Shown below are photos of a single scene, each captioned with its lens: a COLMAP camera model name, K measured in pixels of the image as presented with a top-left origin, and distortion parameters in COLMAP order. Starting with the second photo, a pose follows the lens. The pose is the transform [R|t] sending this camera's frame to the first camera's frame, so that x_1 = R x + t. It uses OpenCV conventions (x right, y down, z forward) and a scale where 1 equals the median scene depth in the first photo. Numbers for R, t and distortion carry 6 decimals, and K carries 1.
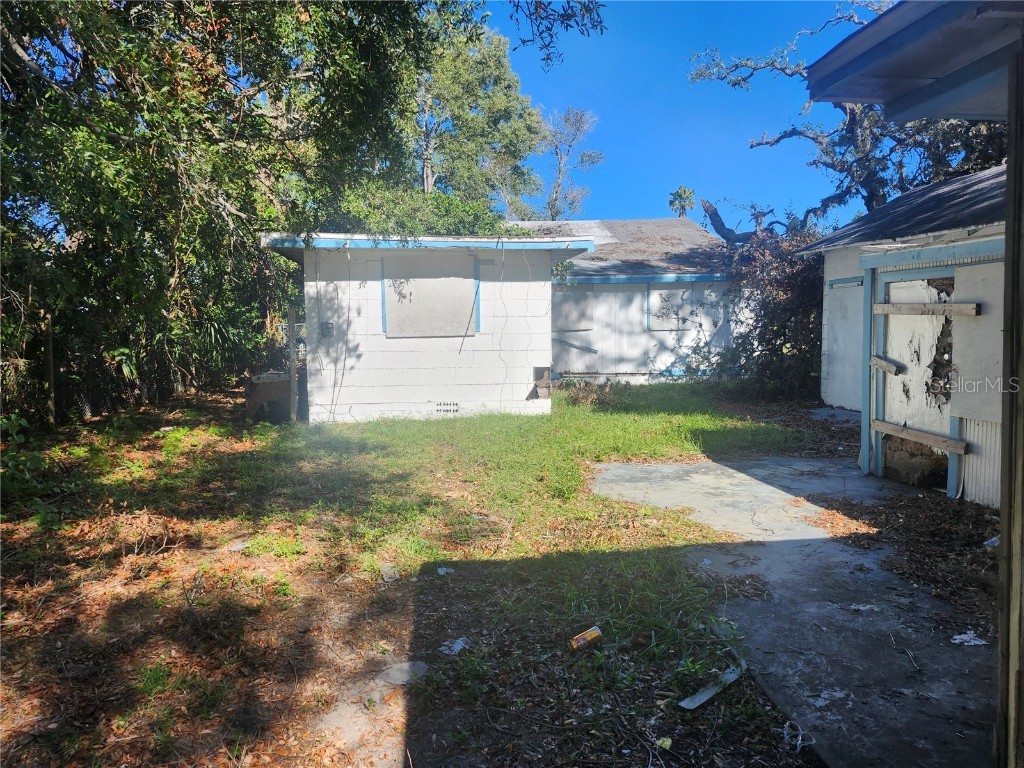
lens RADIAL K [[686.3, 0, 512.6], [0, 686.3, 376.5], [0, 0, 1]] dist [0.105841, -0.127357]
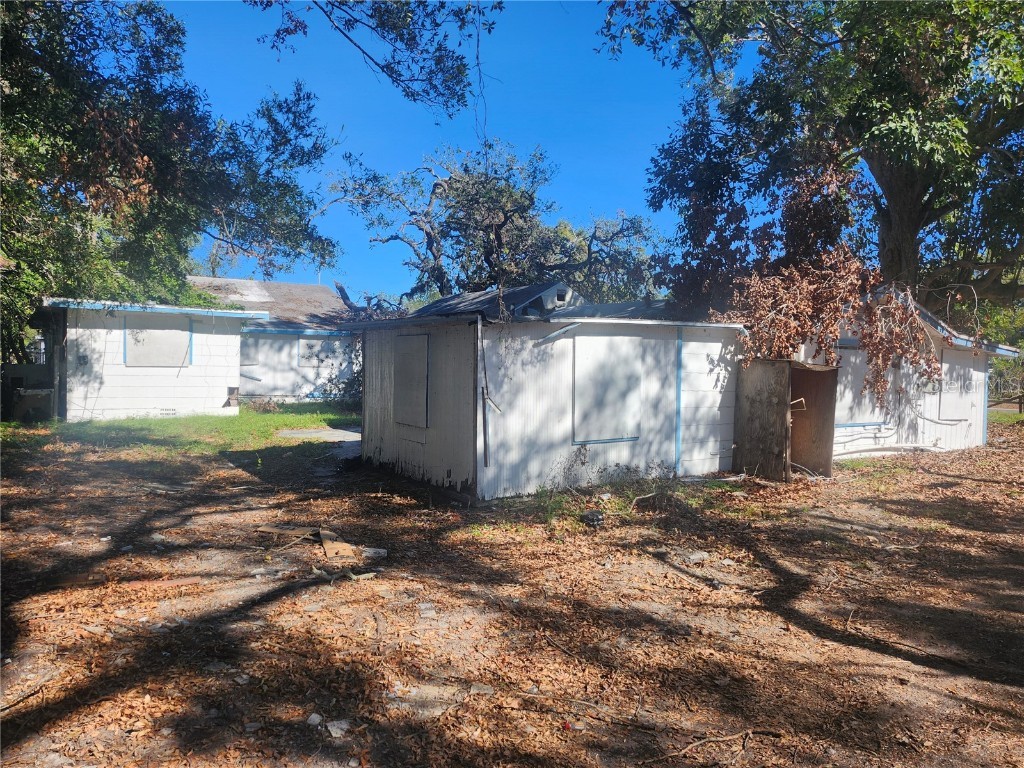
lens RADIAL K [[686.3, 0, 512.6], [0, 686.3, 376.5], [0, 0, 1]] dist [0.105841, -0.127357]
pose [[0.874576, 0.021870, 0.484395, -0.171960], [0.005142, 0.998508, -0.054366, 0.052475], [-0.484861, 0.050038, 0.873159, -0.744768]]
